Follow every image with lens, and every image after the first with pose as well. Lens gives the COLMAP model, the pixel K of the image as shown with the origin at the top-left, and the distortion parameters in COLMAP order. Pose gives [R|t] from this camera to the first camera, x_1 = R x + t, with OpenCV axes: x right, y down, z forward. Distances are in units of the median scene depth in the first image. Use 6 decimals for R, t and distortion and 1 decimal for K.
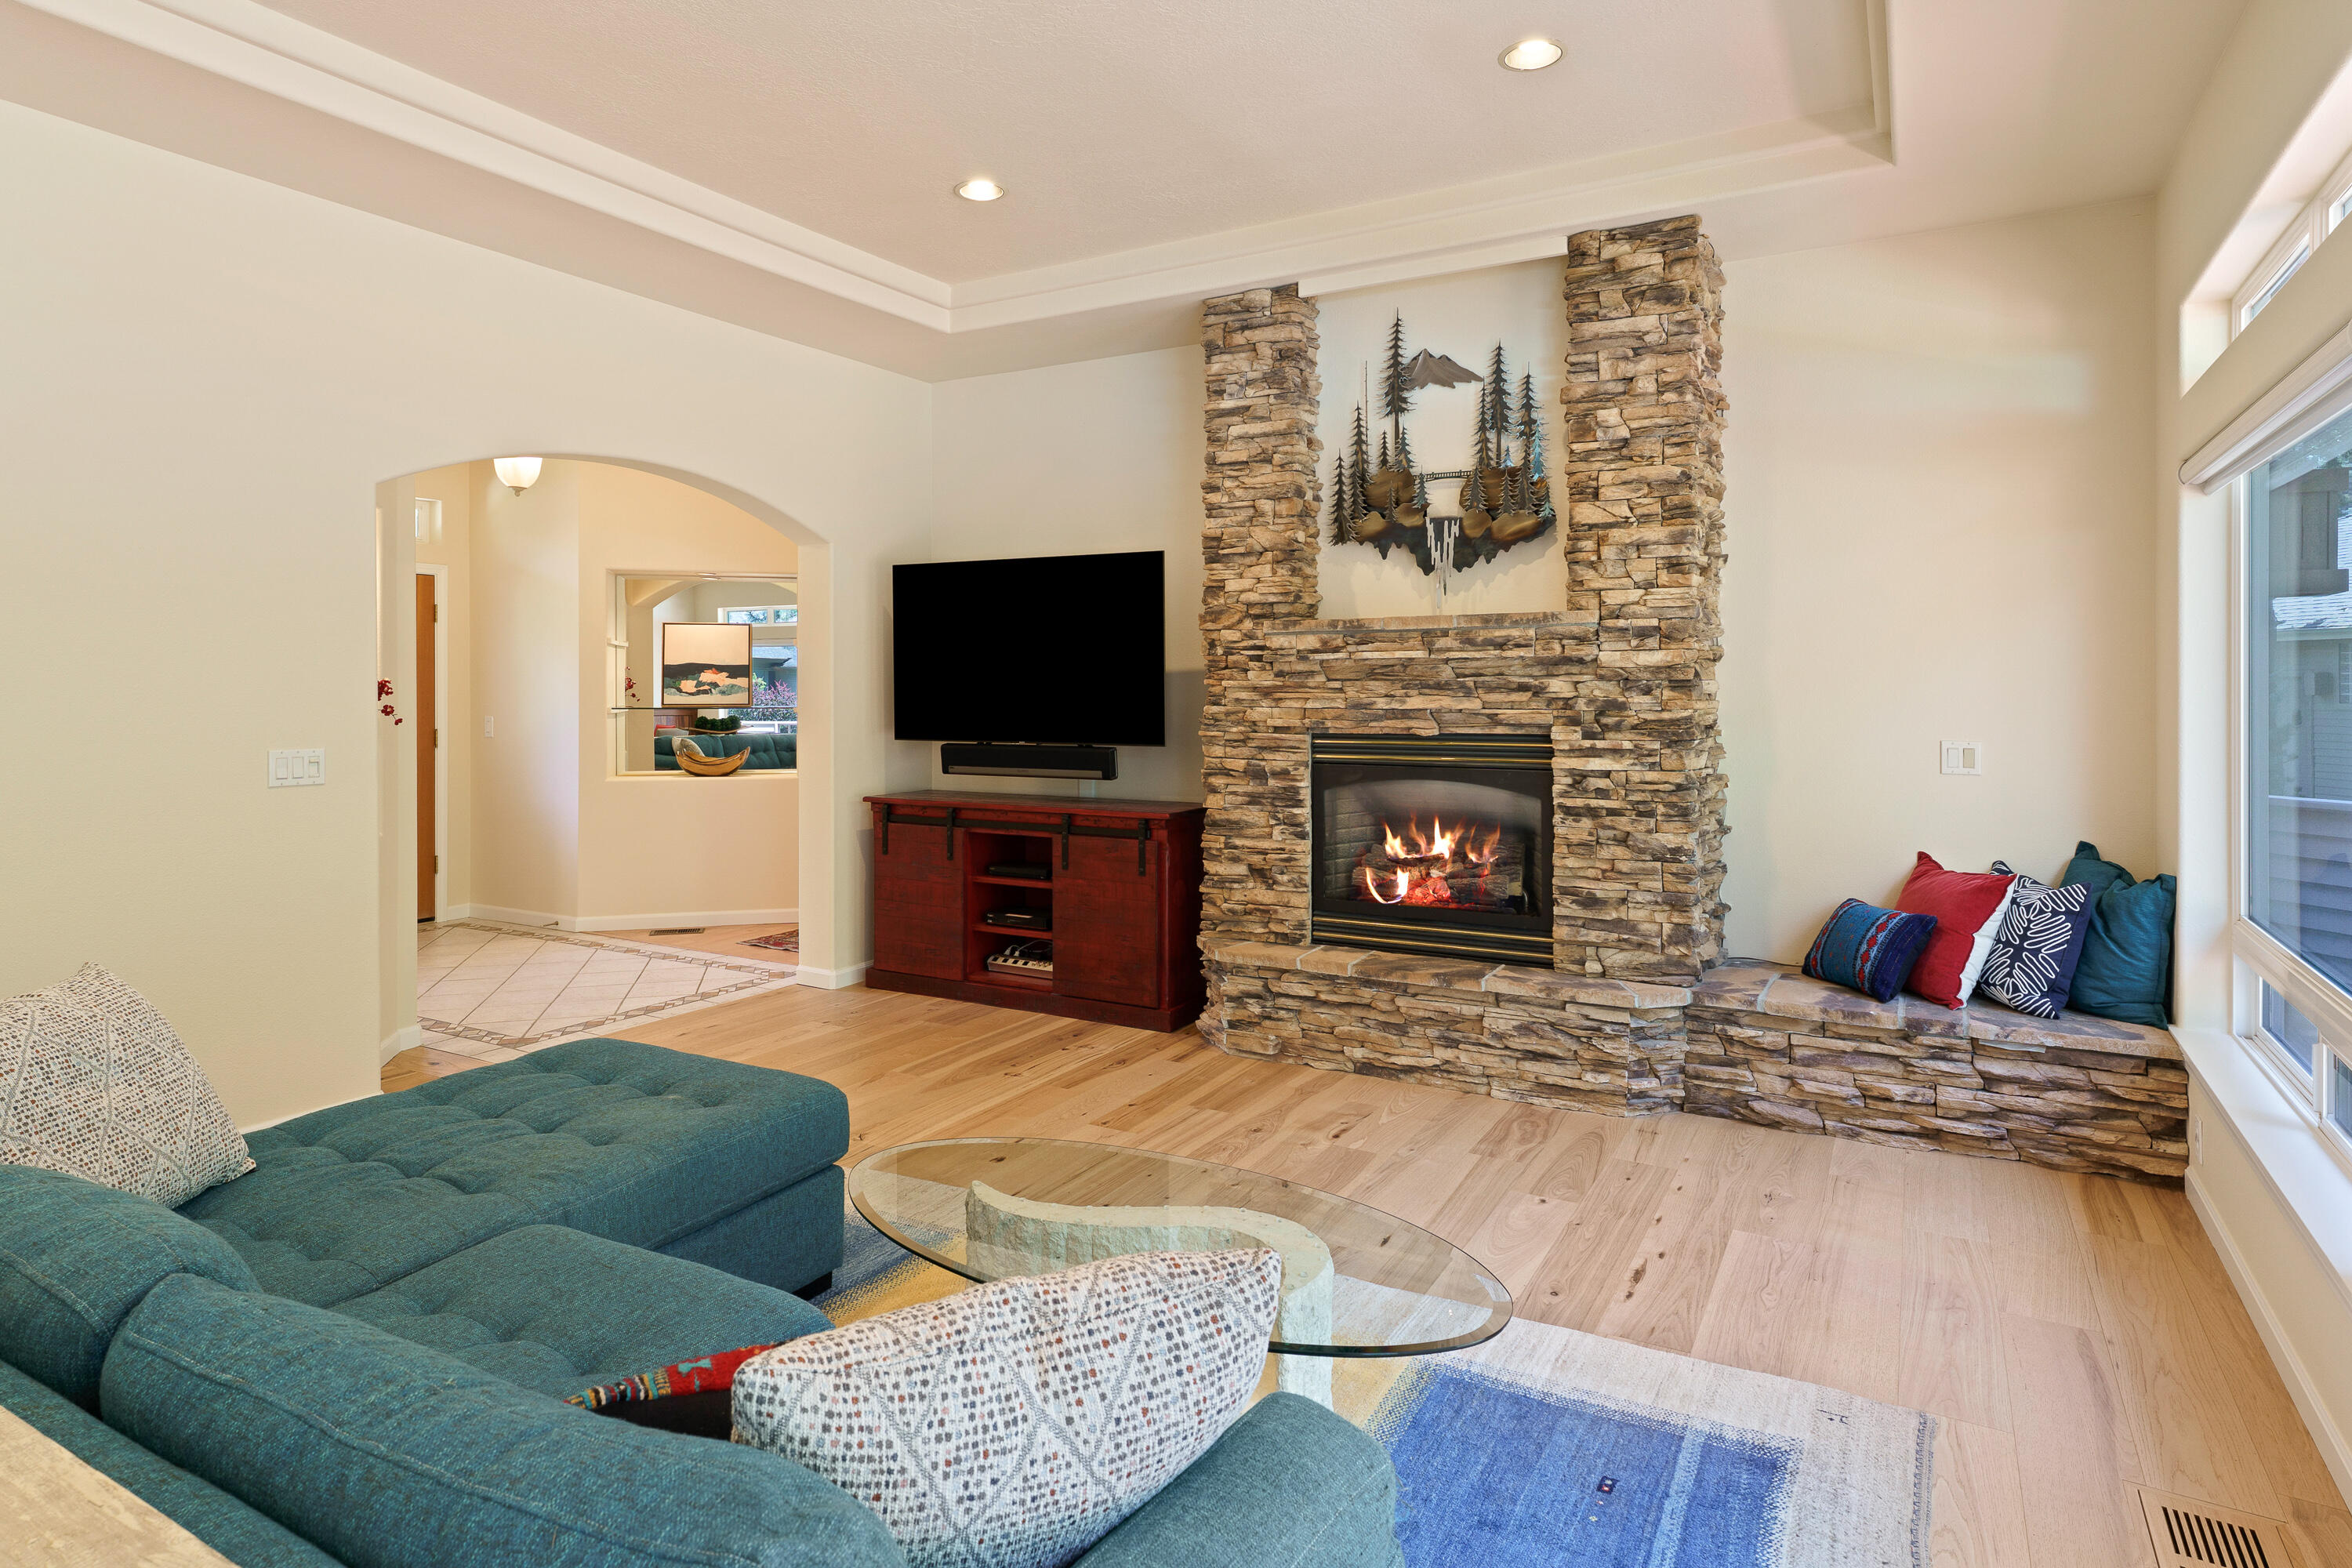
lens RADIAL K [[1310.8, 0, 1177.5], [0, 1310.8, 665.4], [0, 0, 1]] dist [0.011586, -0.000570]
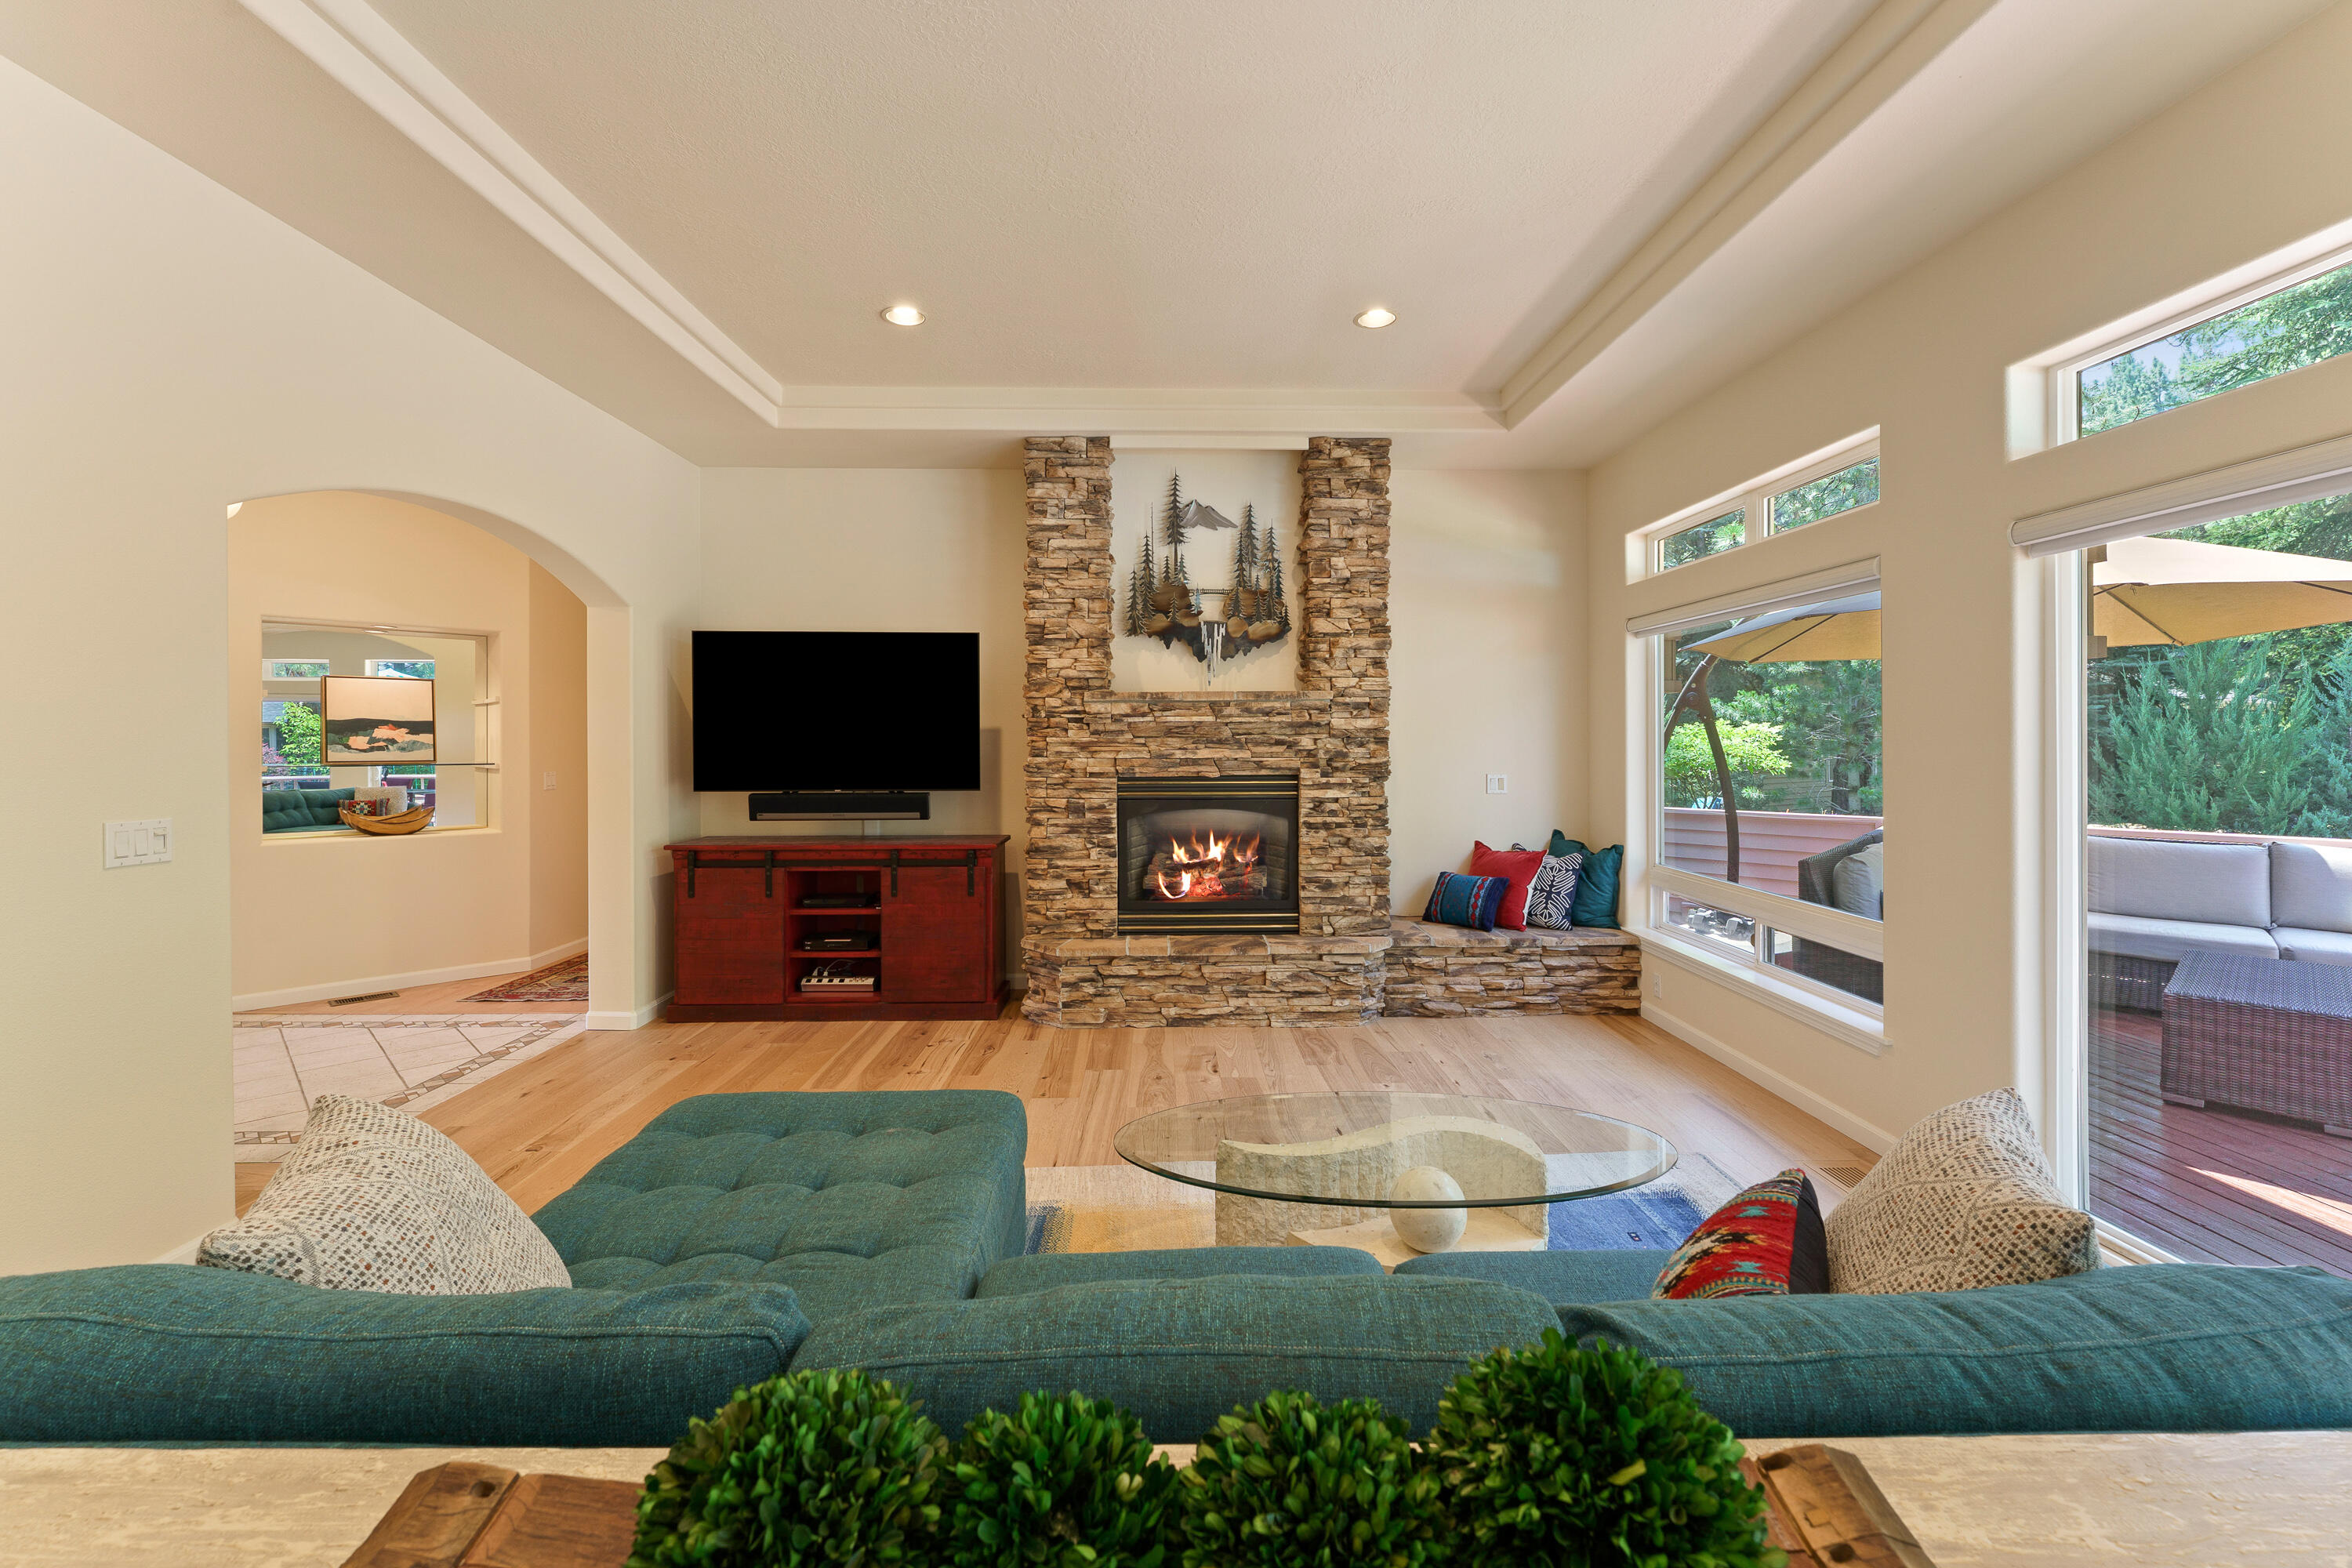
lens RADIAL K [[971.2, 0, 1180.5], [0, 971.2, 725.0], [0, 0, 1]] dist [0.002468, 0.000058]
pose [[0.854385, 0.008674, 0.519567, -0.368665], [-0.007410, 0.999962, -0.004508, 0.002977], [-0.519587, 0.000002, 0.854418, 0.130973]]
